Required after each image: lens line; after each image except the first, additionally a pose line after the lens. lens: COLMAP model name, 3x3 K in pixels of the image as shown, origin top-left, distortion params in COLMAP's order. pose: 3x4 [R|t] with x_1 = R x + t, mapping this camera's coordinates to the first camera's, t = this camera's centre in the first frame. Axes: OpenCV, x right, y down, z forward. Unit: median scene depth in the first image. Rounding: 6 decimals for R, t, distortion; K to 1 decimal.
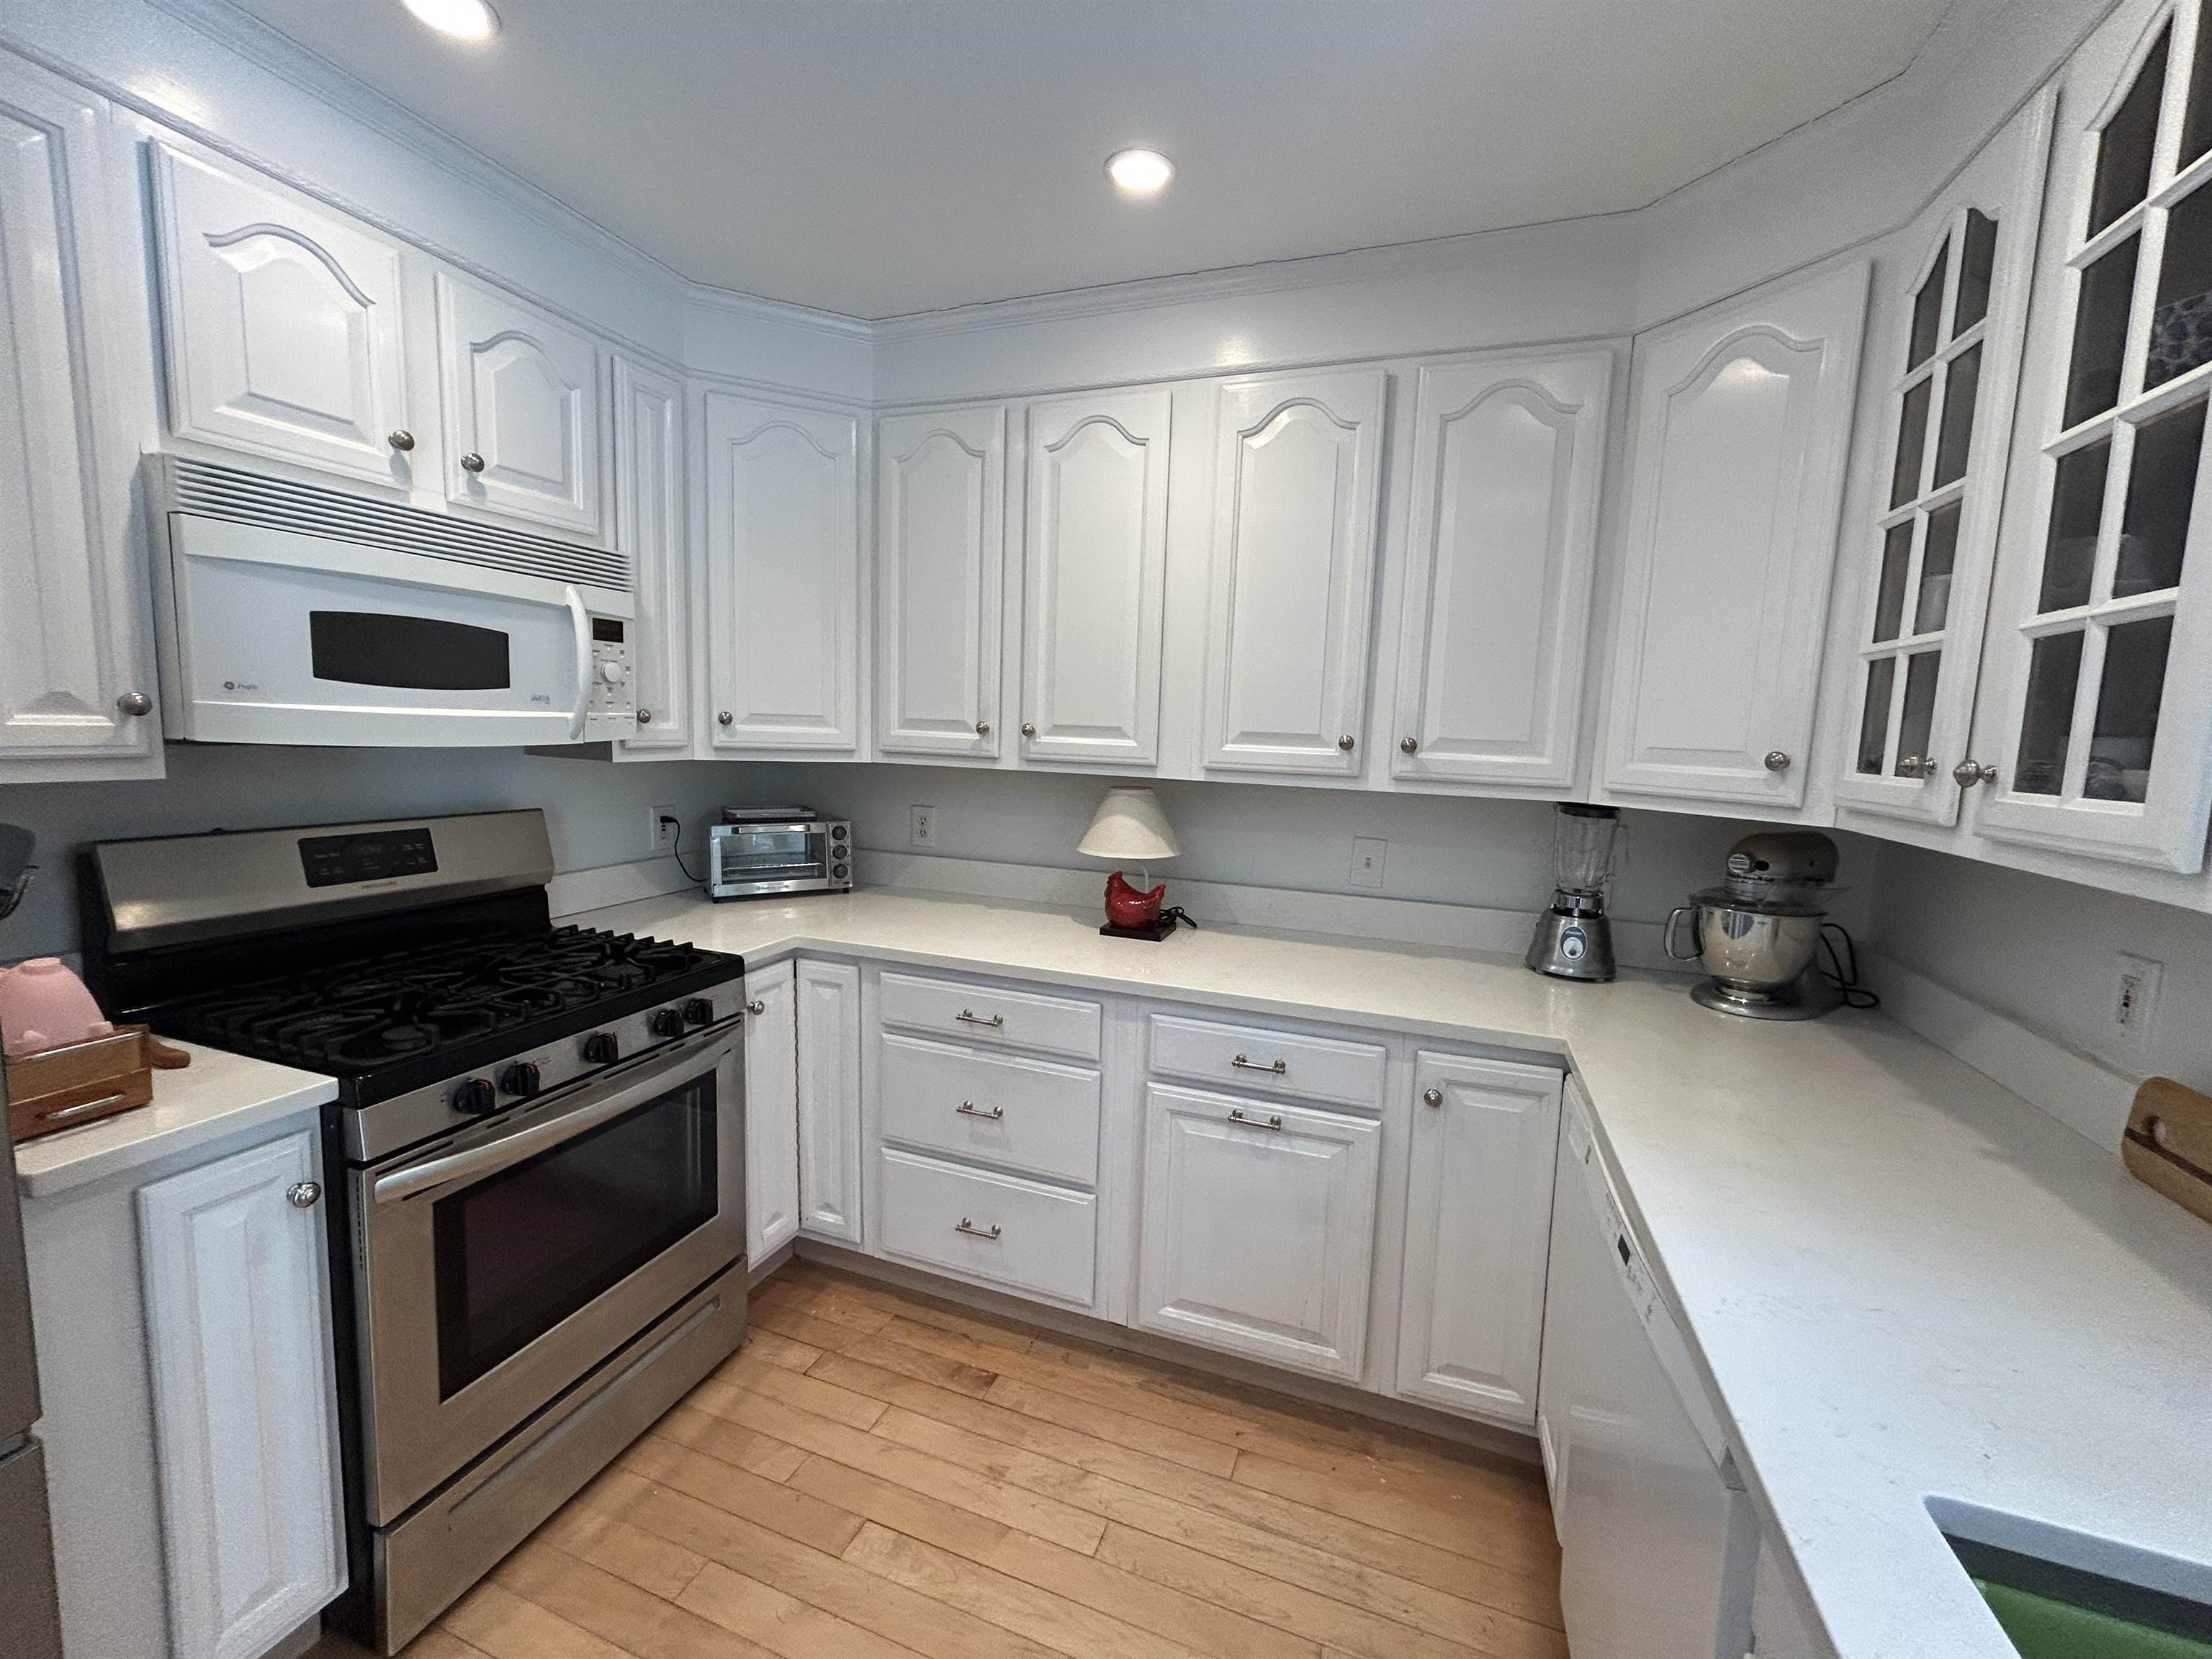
lens RADIAL K [[888.5, 0, 1102.4], [0, 888.5, 828.1], [0, 0, 1]] dist [-0.003662, -0.000213]
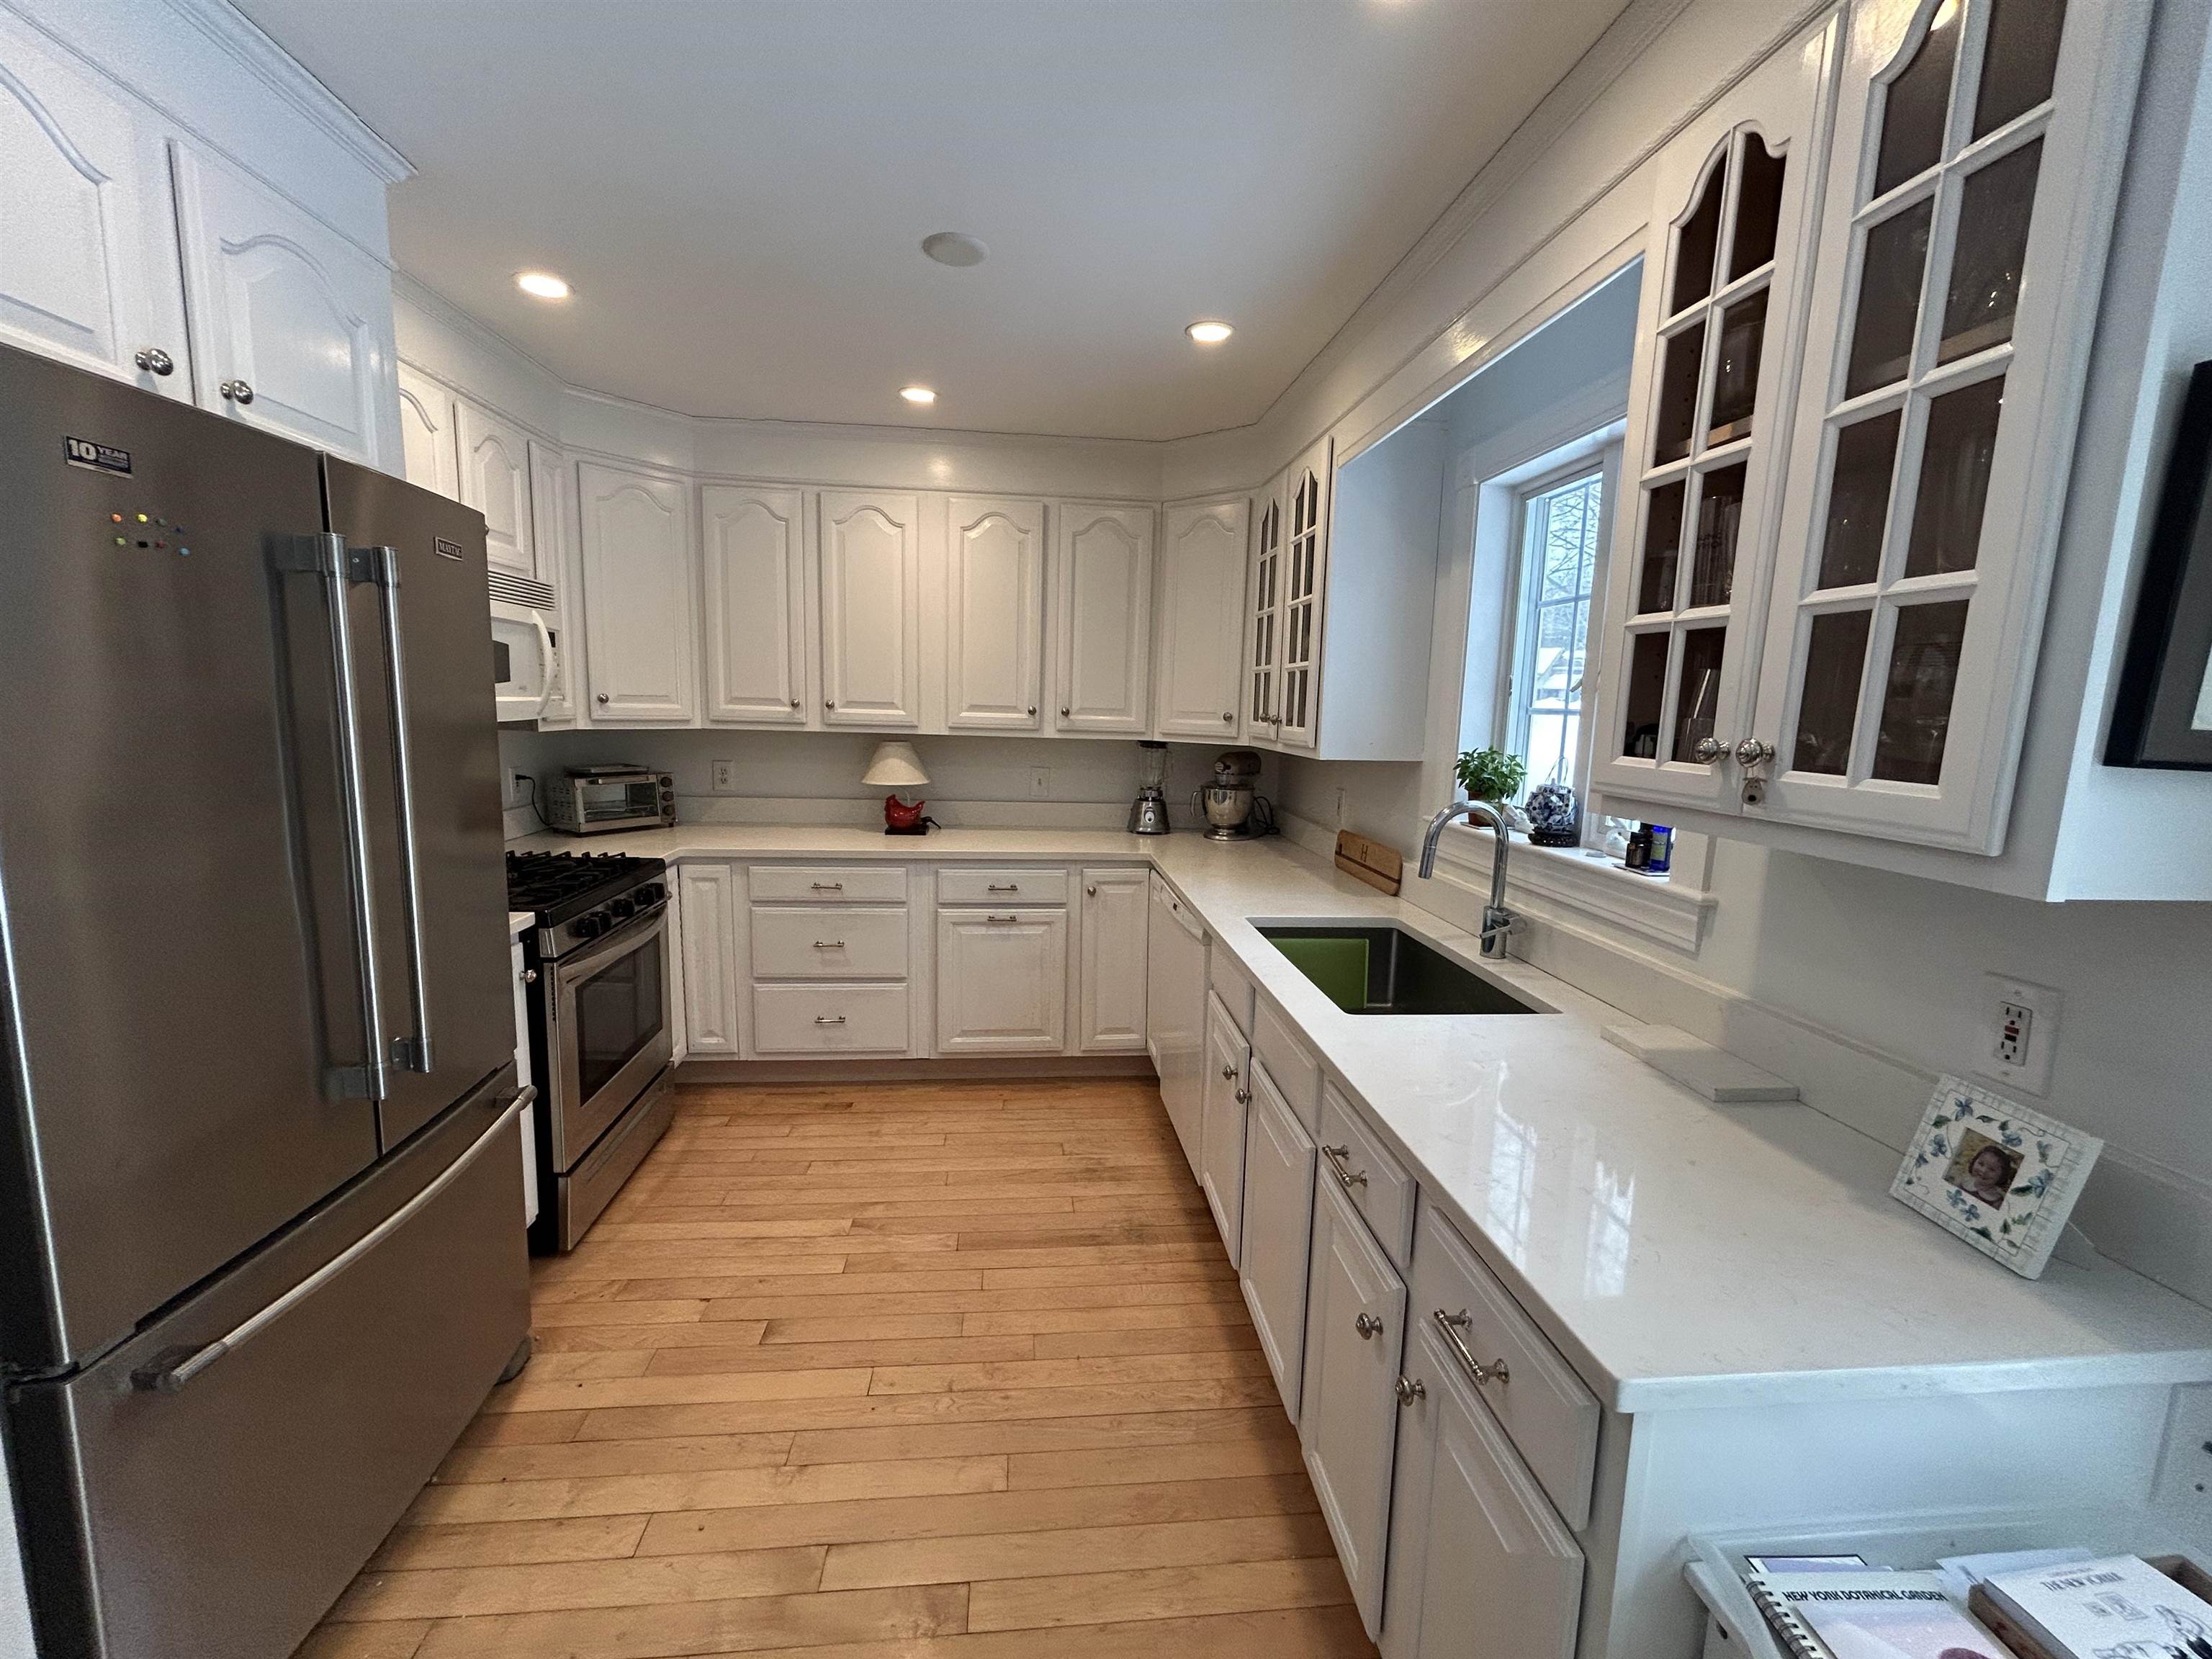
lens RADIAL K [[888.5, 0, 1102.4], [0, 888.5, 828.1], [0, 0, 1]] dist [-0.003662, -0.000213]
pose [[0.901318, -0.069963, 0.427471, -0.372486], [0.052495, 0.997239, 0.052531, 0.052223], [-0.429966, -0.024907, 0.902502, -0.667288]]
